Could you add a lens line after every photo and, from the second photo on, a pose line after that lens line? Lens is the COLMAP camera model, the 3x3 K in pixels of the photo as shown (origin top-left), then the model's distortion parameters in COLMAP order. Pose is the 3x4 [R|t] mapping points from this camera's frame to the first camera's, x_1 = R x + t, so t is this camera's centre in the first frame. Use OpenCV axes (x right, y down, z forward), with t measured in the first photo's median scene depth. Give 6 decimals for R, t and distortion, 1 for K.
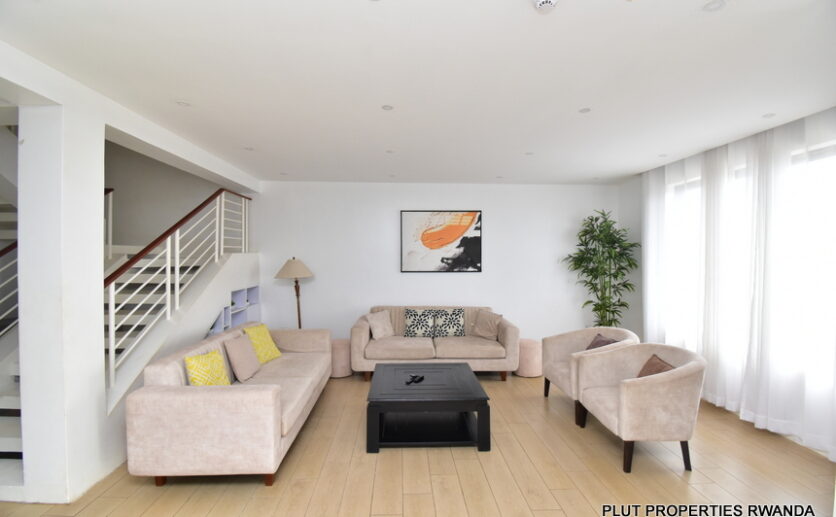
lens RADIAL K [[372.5, 0, 418.0], [0, 372.5, 258.5], [0, 0, 1]] dist [-0.003130, -0.000740]
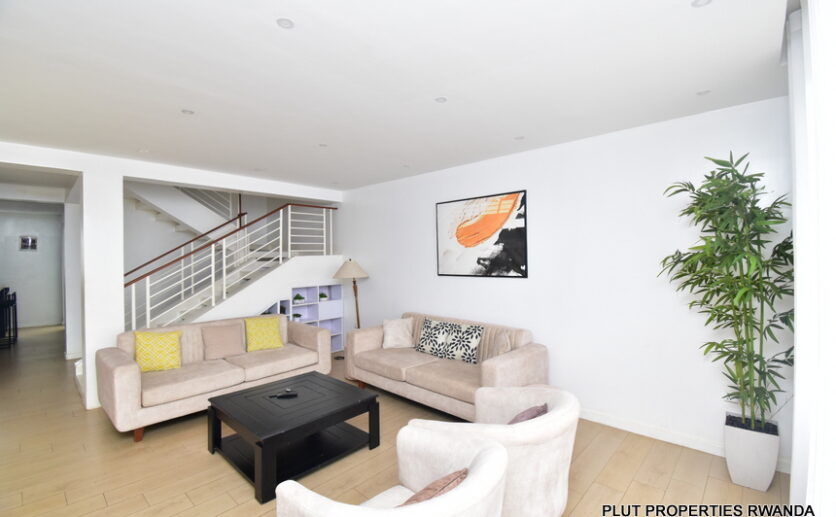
lens RADIAL K [[372.5, 0, 418.0], [0, 372.5, 258.5], [0, 0, 1]] dist [-0.003130, -0.000740]
pose [[0.697121, -0.009432, -0.716891, 0.532070], [0.005443, 0.999954, -0.007864, 0.004374], [0.716933, 0.001580, 0.697141, 0.371567]]
